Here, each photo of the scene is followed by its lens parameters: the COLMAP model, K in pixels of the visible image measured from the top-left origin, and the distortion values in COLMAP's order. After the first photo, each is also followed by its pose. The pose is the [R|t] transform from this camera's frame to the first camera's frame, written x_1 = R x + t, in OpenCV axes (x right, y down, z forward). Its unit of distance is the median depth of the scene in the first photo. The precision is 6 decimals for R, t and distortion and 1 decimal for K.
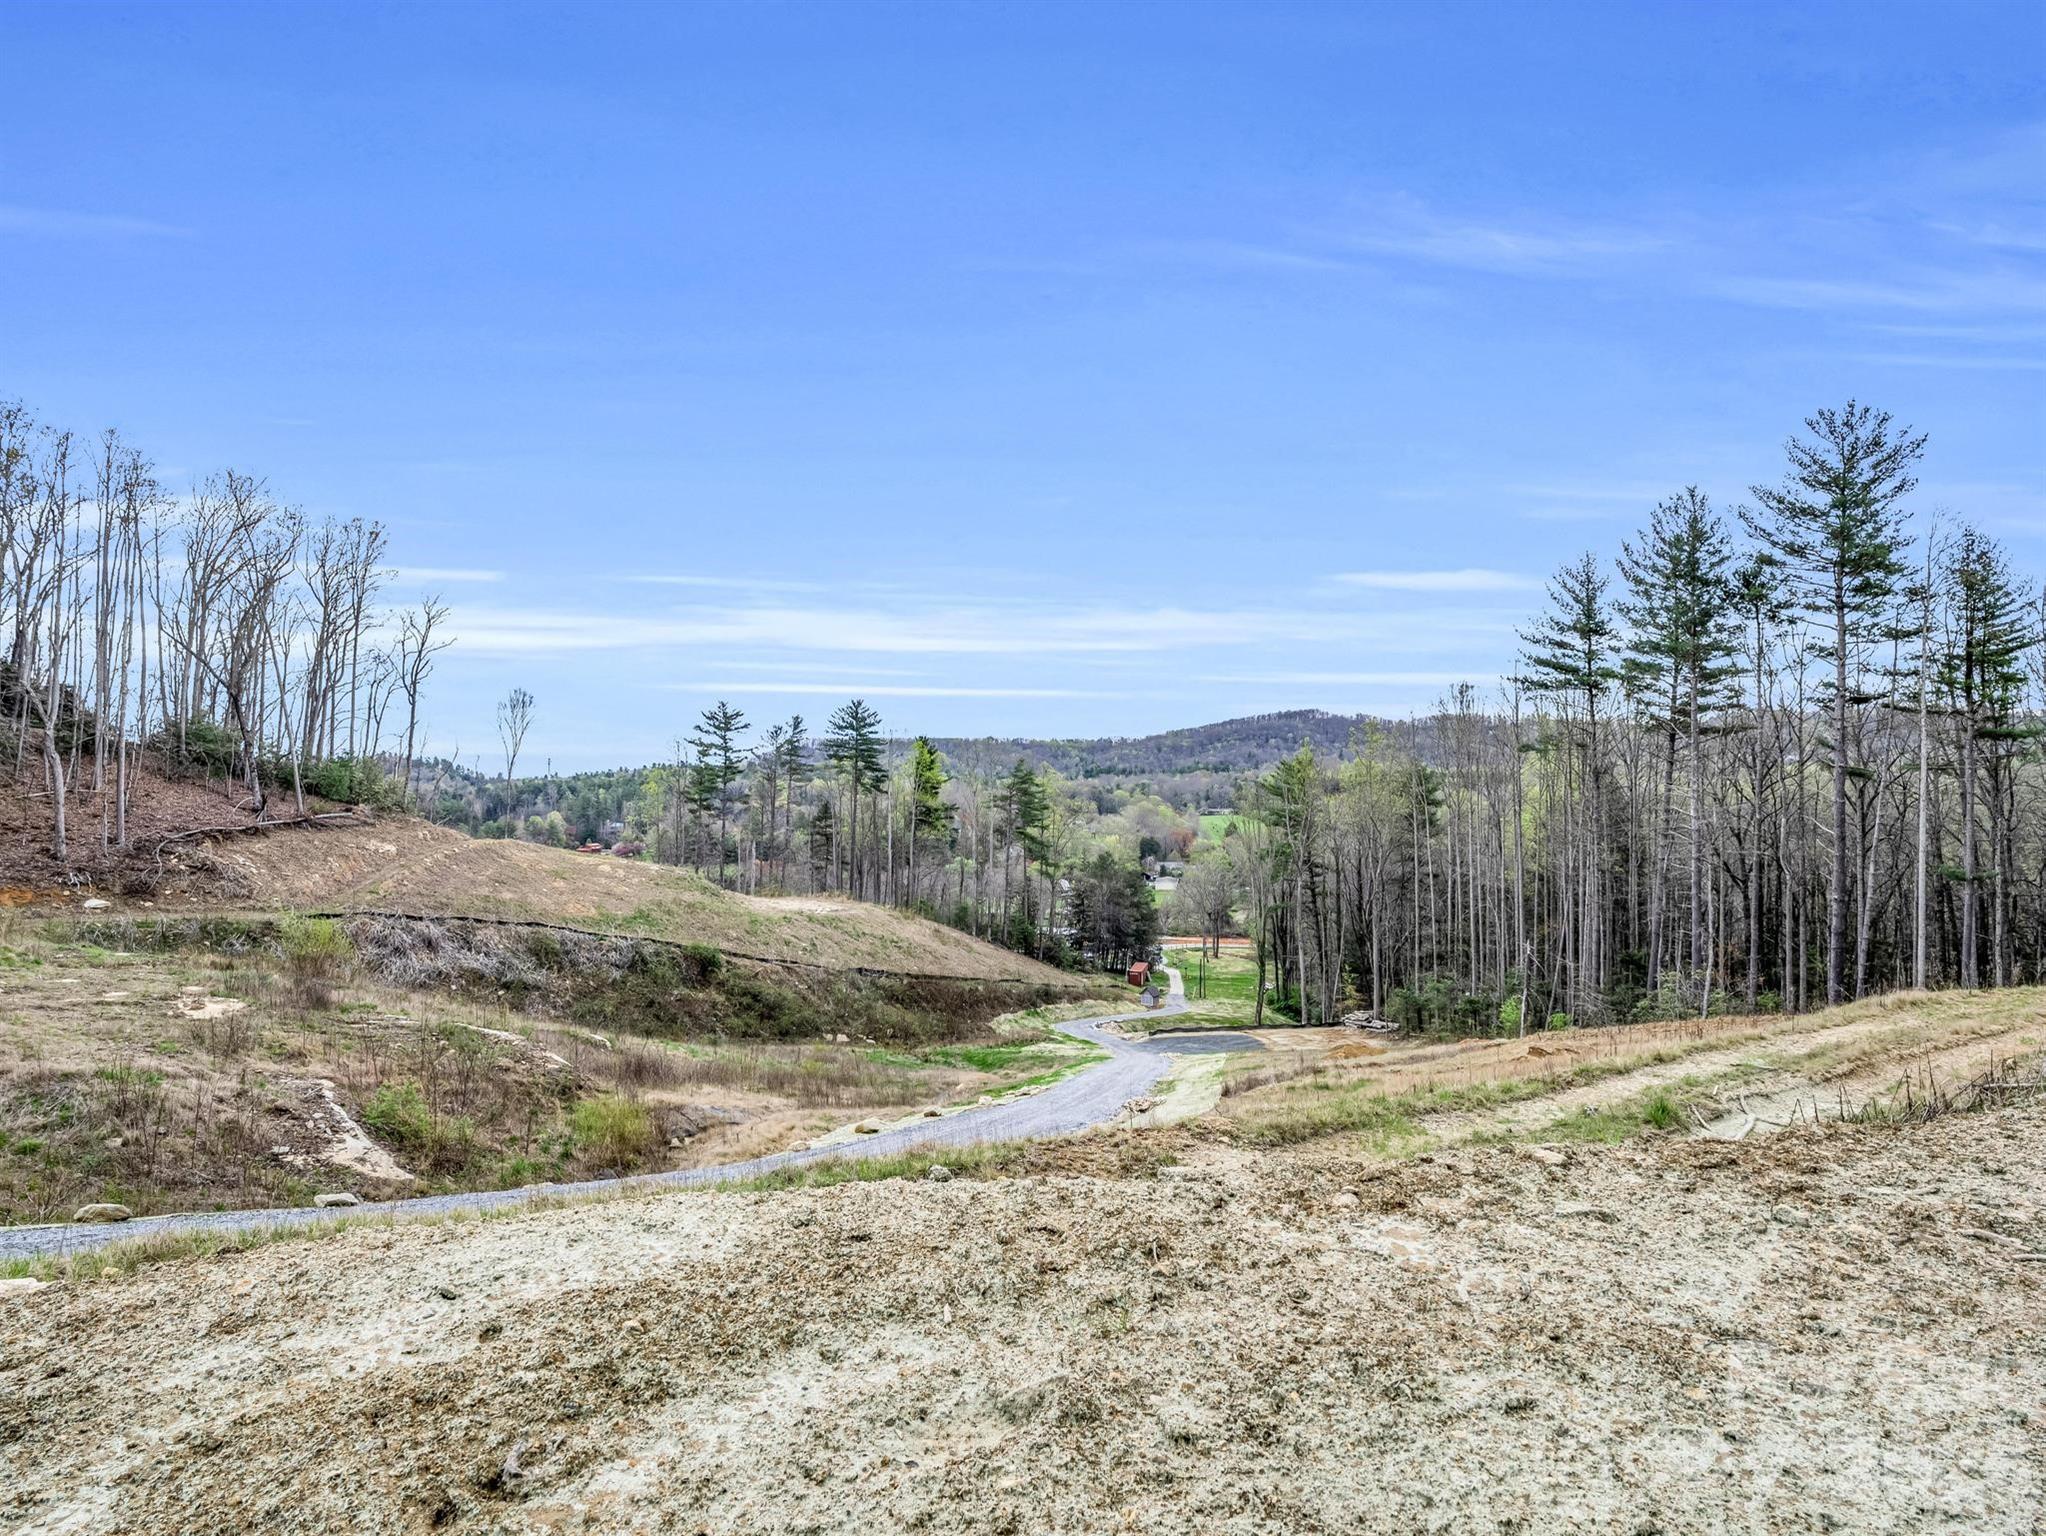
lens RADIAL K [[1026.6, 0, 1015.6], [0, 1026.6, 773.5], [0, 0, 1]] dist [-0.003954, -0.005583]
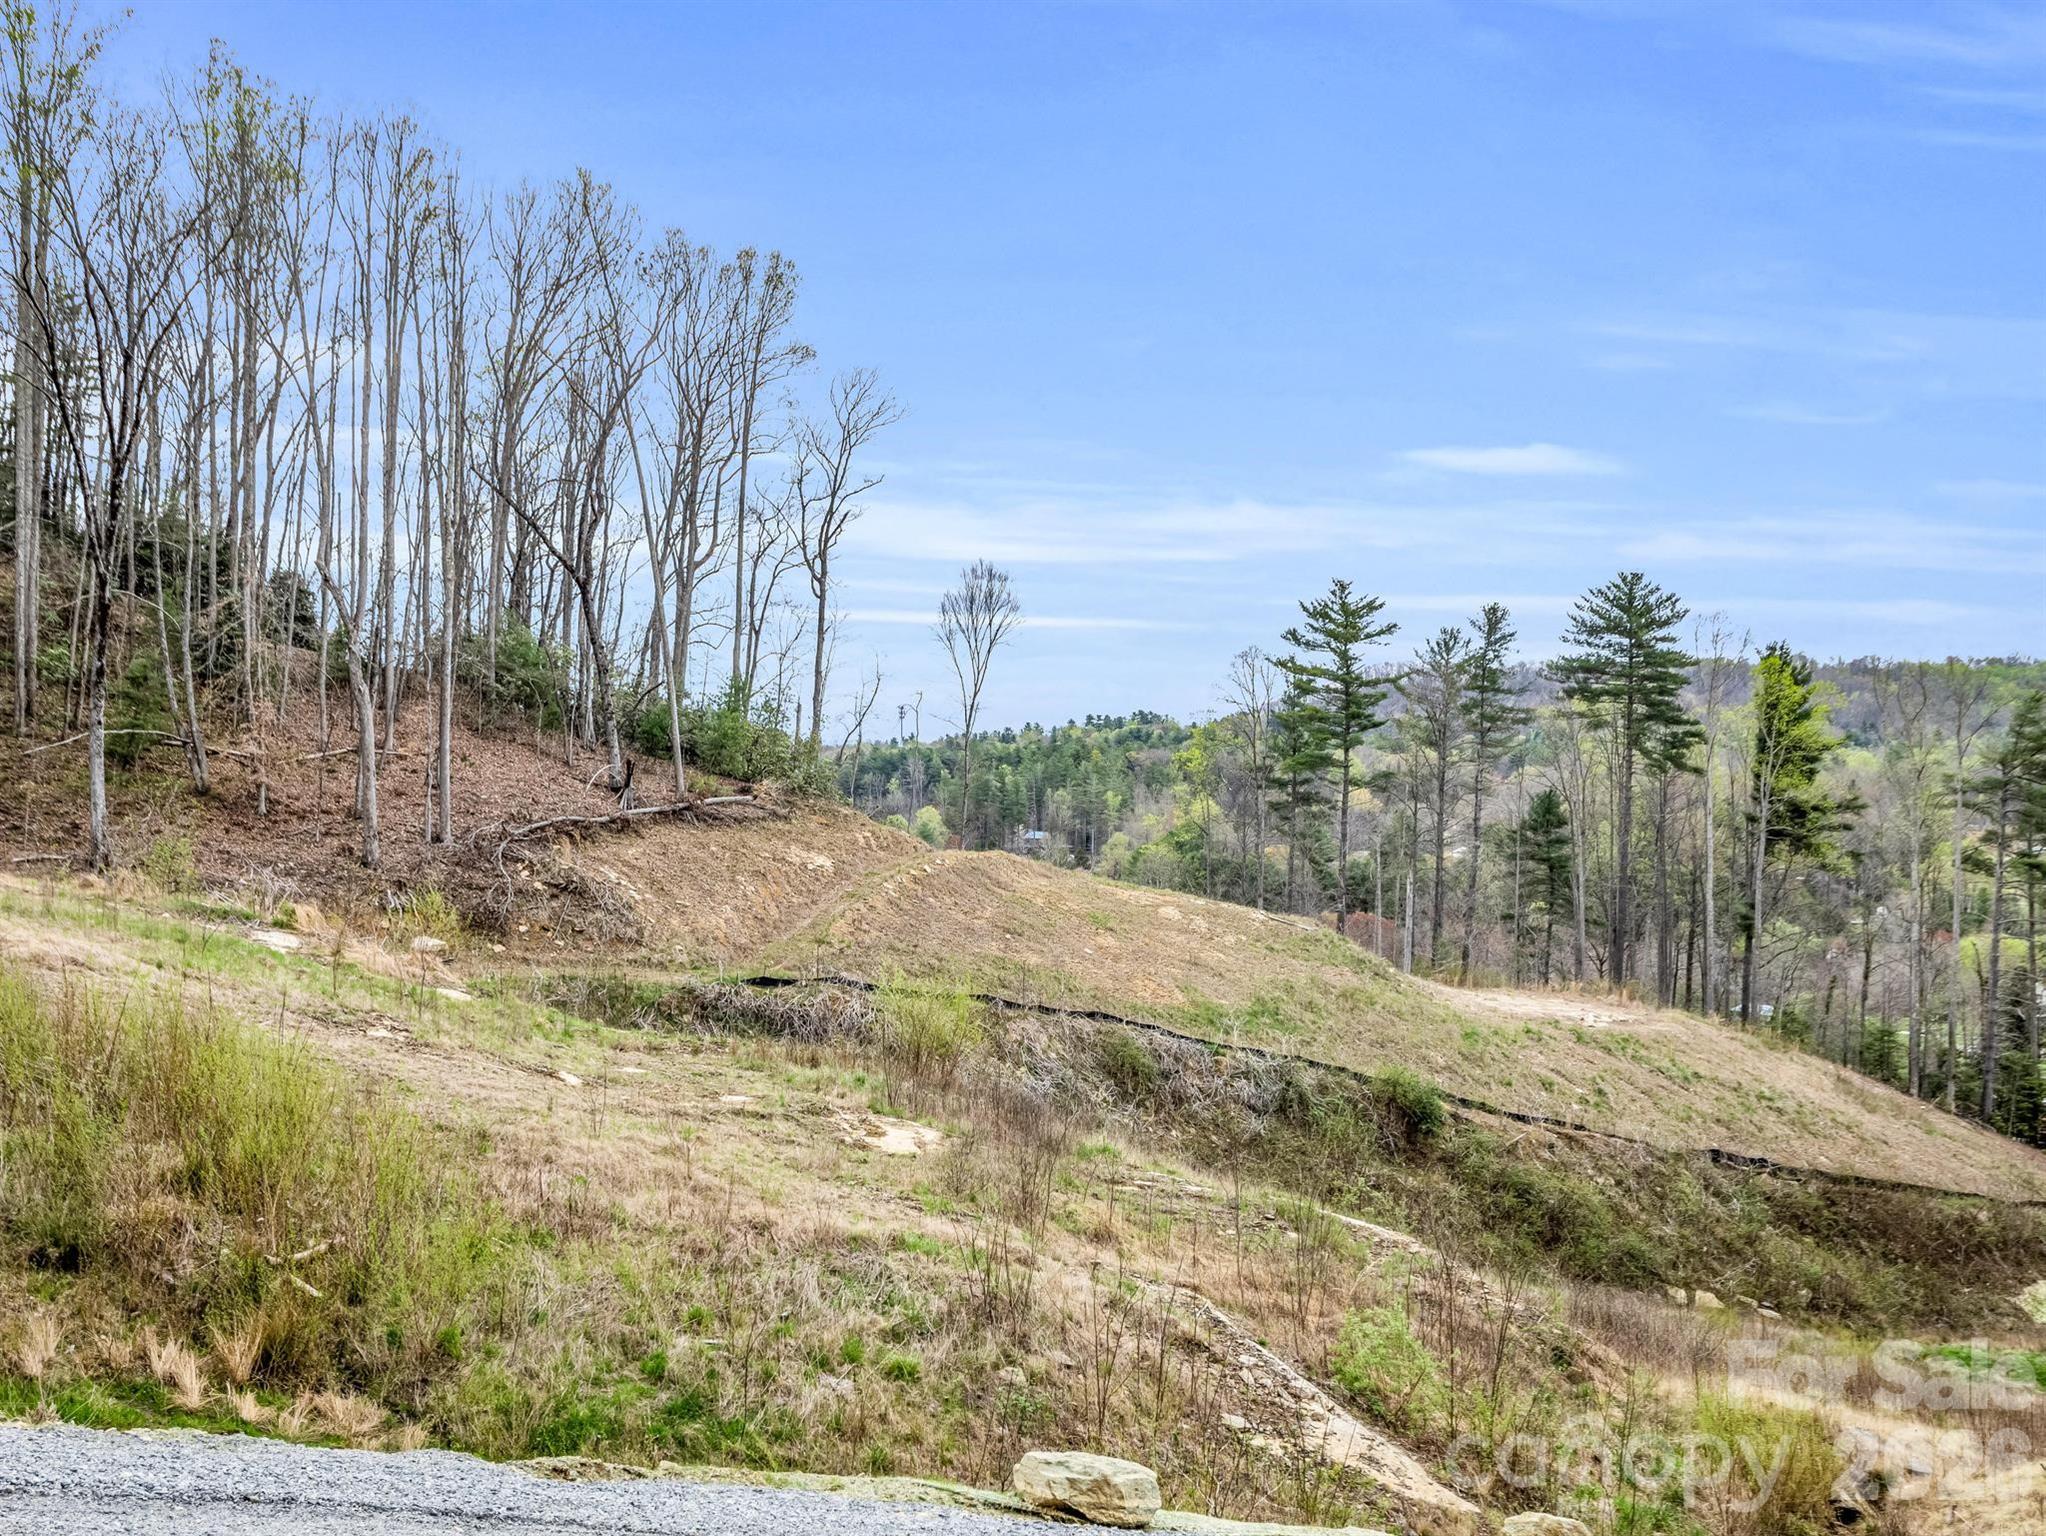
lens RADIAL K [[2139.0, 0, 1004.3], [0, 2139.0, 764.9], [0, 0, 1]] dist [0.058548, 0.000000]
pose [[0.933107, 0.006849, -0.359535, -0.119477], [-0.002328, 0.999913, 0.013006, 0.007192], [0.359592, -0.011299, 0.933041, -0.010888]]
